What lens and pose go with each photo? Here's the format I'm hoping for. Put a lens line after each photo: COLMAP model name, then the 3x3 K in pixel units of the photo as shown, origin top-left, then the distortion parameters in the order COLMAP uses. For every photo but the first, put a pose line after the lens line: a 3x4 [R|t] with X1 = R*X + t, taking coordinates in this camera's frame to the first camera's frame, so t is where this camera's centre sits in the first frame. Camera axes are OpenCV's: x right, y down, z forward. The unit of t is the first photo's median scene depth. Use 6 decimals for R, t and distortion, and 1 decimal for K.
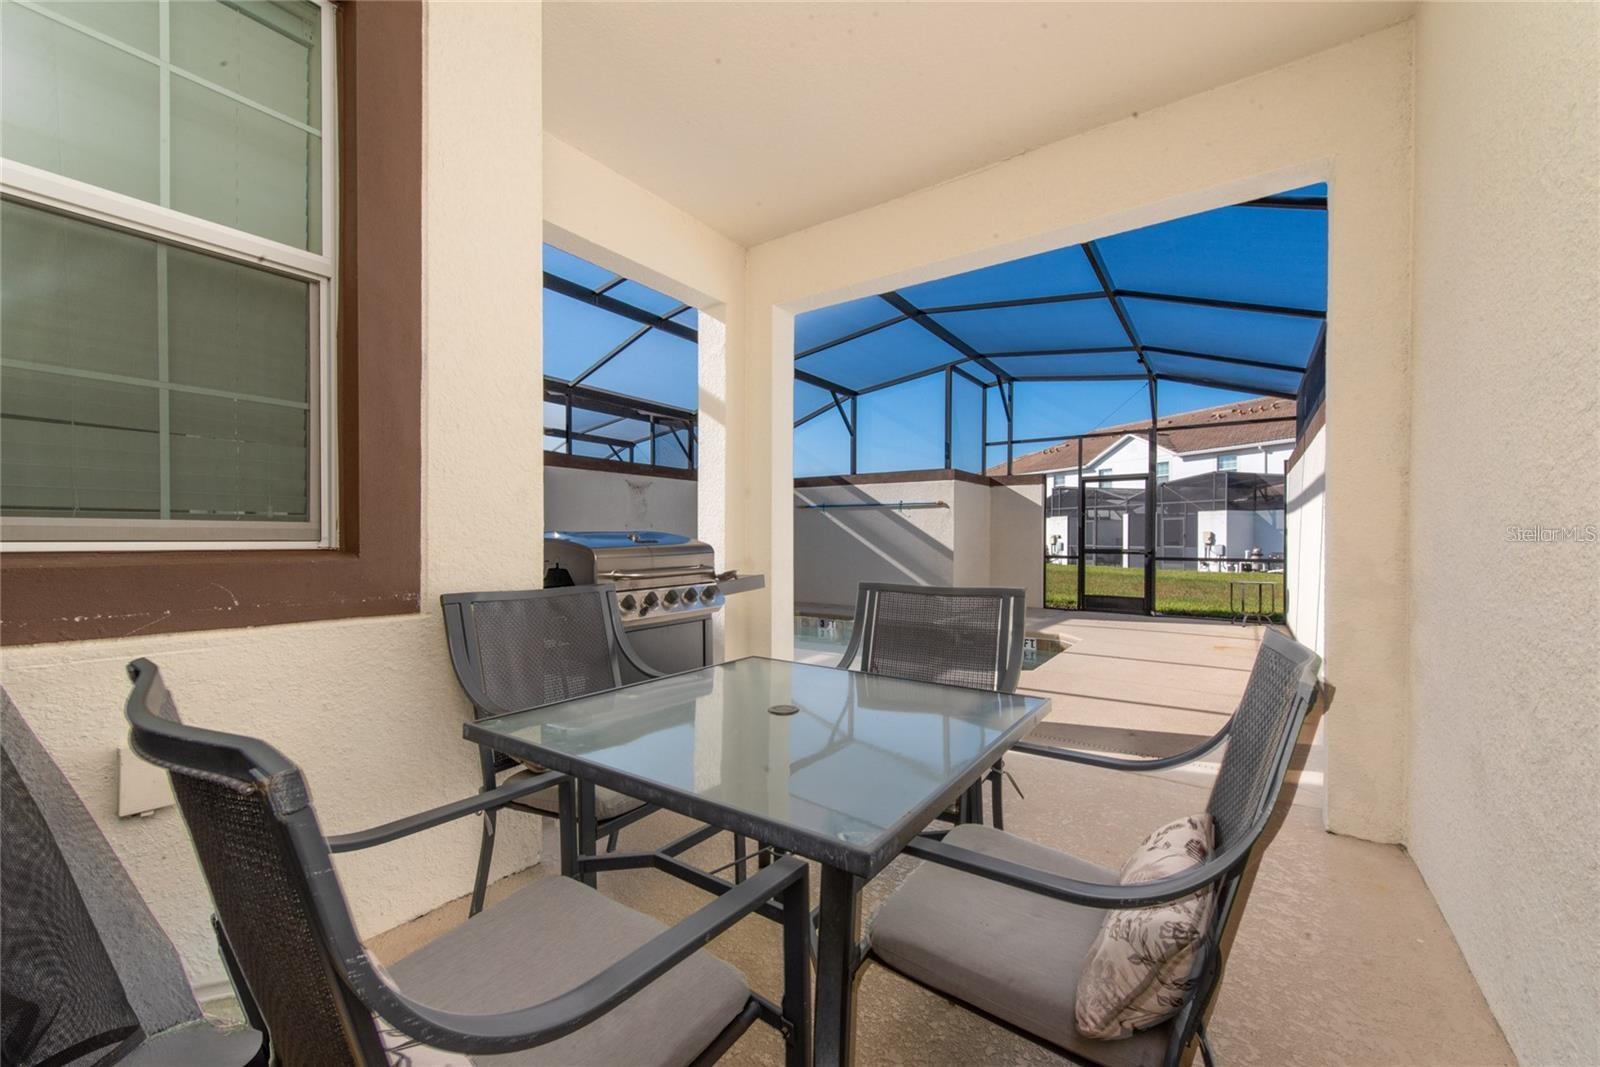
lens RADIAL K [[627.9, 0, 808.0], [0, 627.9, 543.6], [0, 0, 1]] dist [-0.011102, 0.000103]
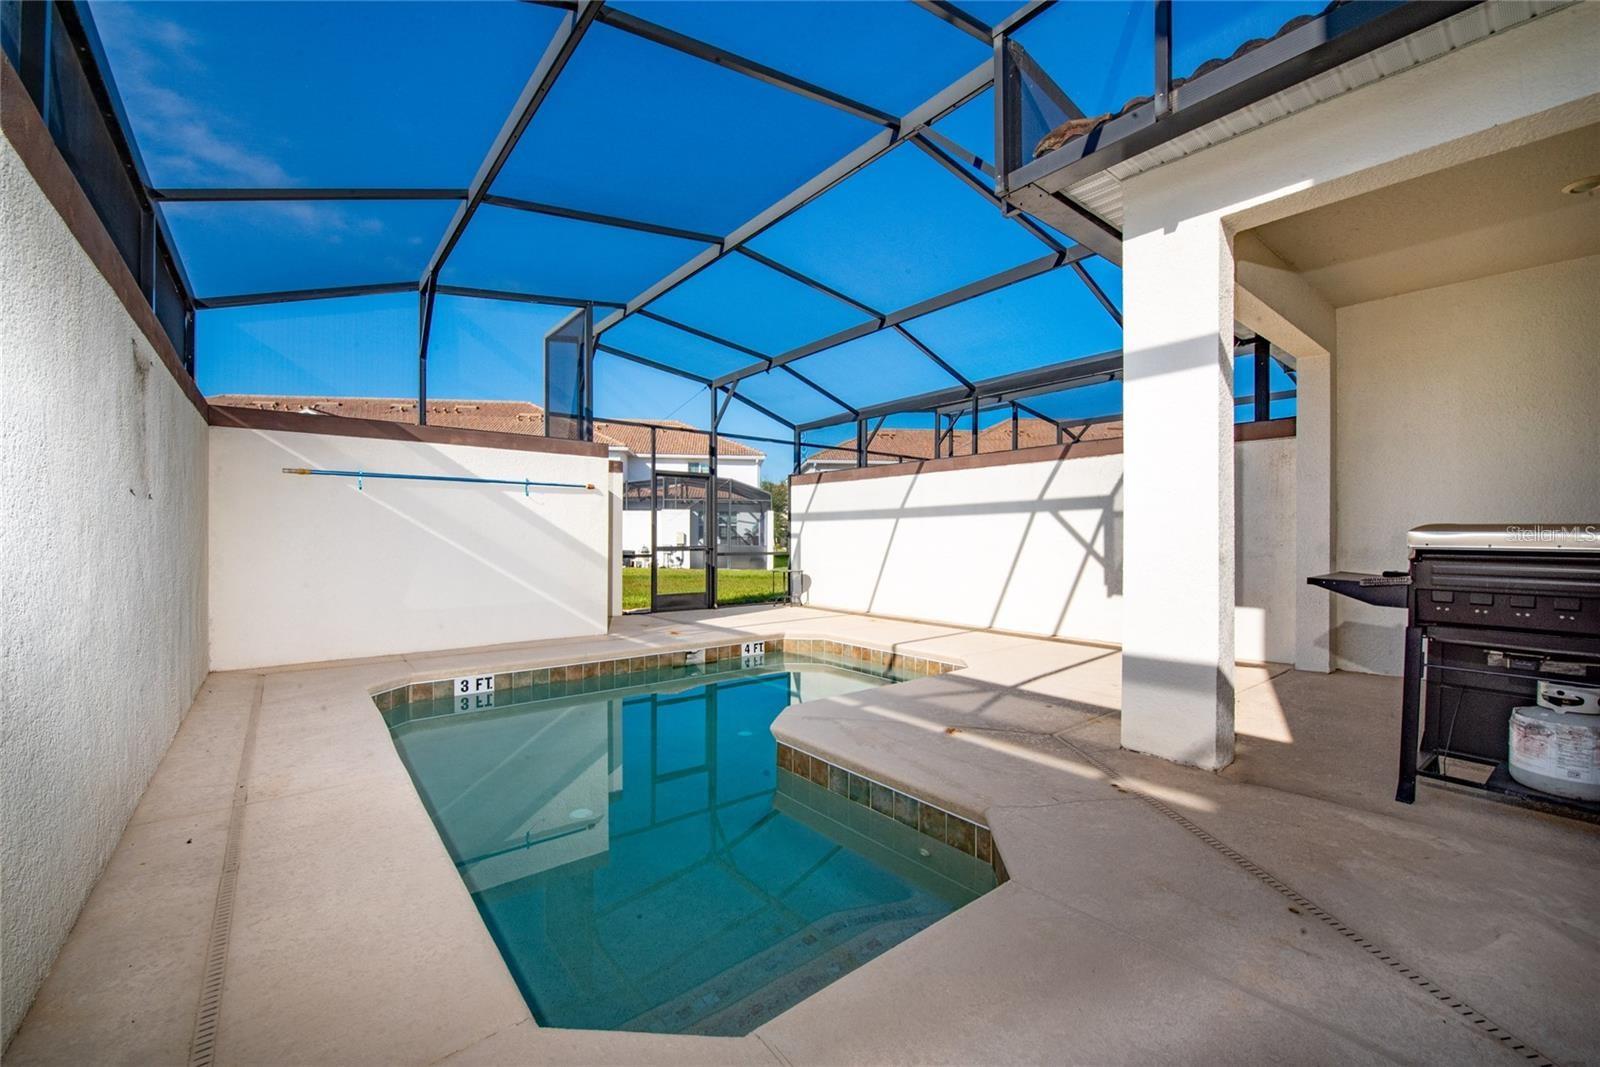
lens RADIAL K [[627.9, 0, 808.0], [0, 627.9, 543.6], [0, 0, 1]] dist [-0.011102, 0.000103]
pose [[0.269404, -0.010794, 0.962967, -0.378285], [0.004921, 0.999940, 0.009832, -0.003925], [-0.963015, 0.002090, 0.269440, 0.495432]]
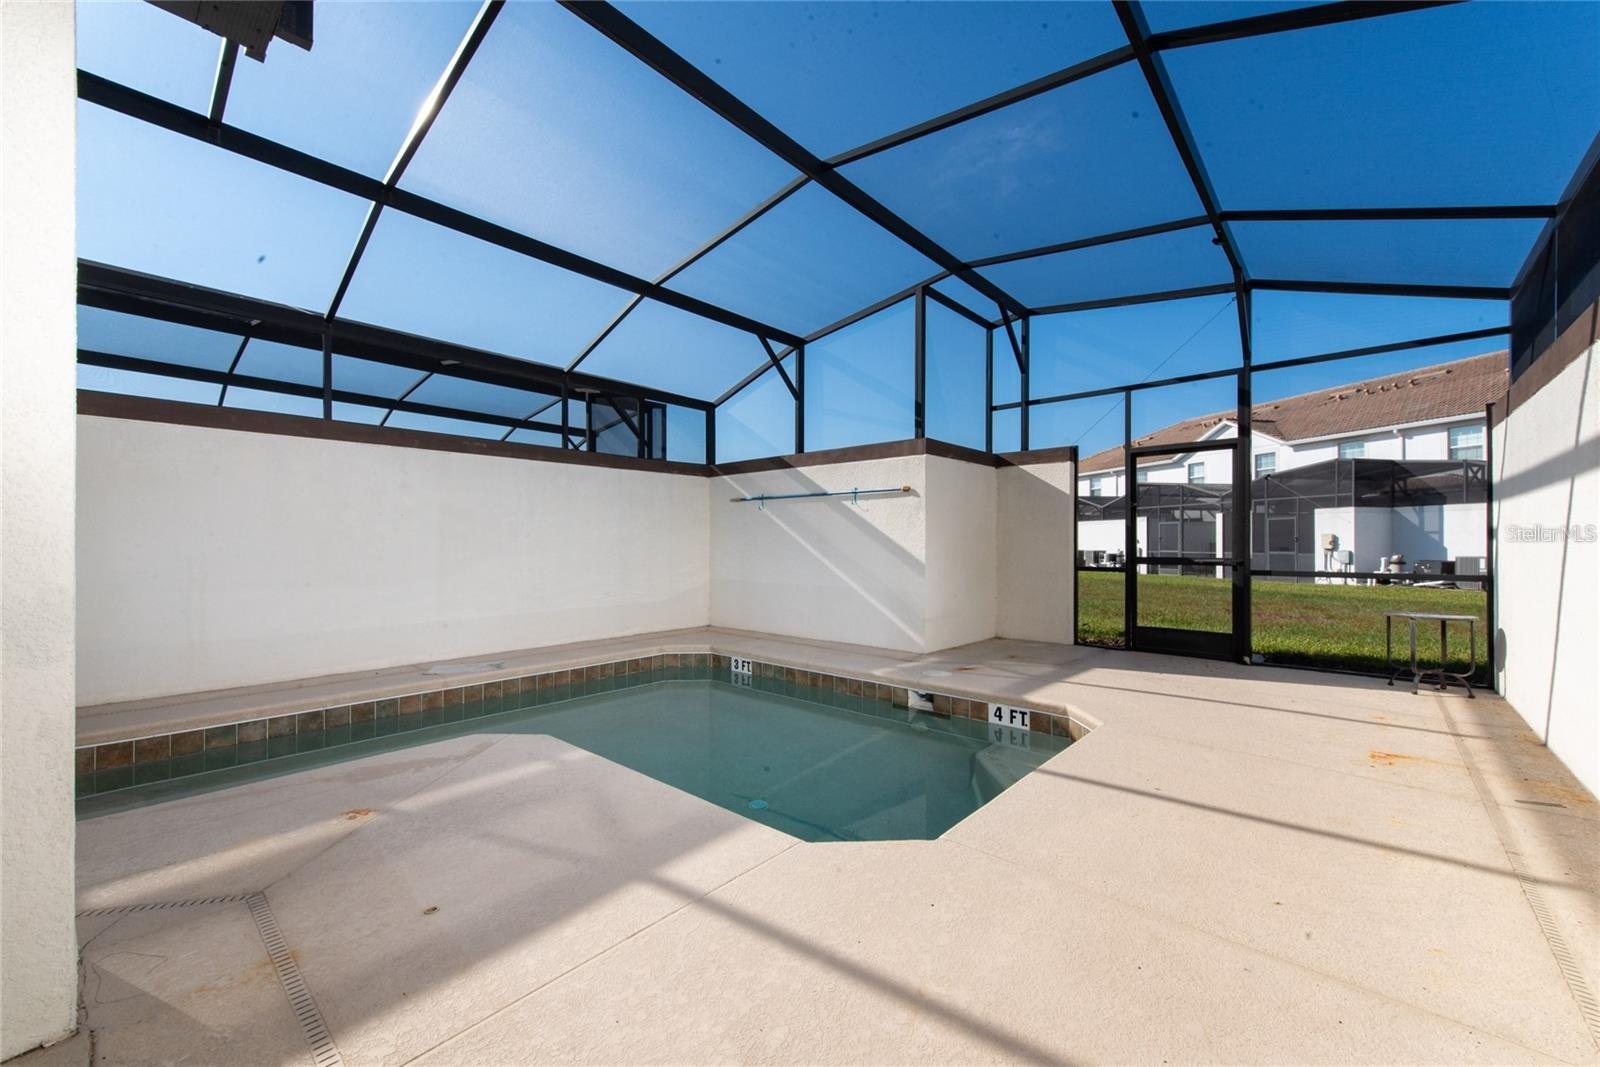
lens RADIAL K [[627.9, 0, 808.0], [0, 627.9, 543.6], [0, 0, 1]] dist [-0.011102, 0.000103]
pose [[0.992647, -0.002267, -0.121027, 0.167606], [0.001130, 0.999955, -0.009466, -0.000456], [0.121043, 0.009260, 0.992604, 0.285305]]
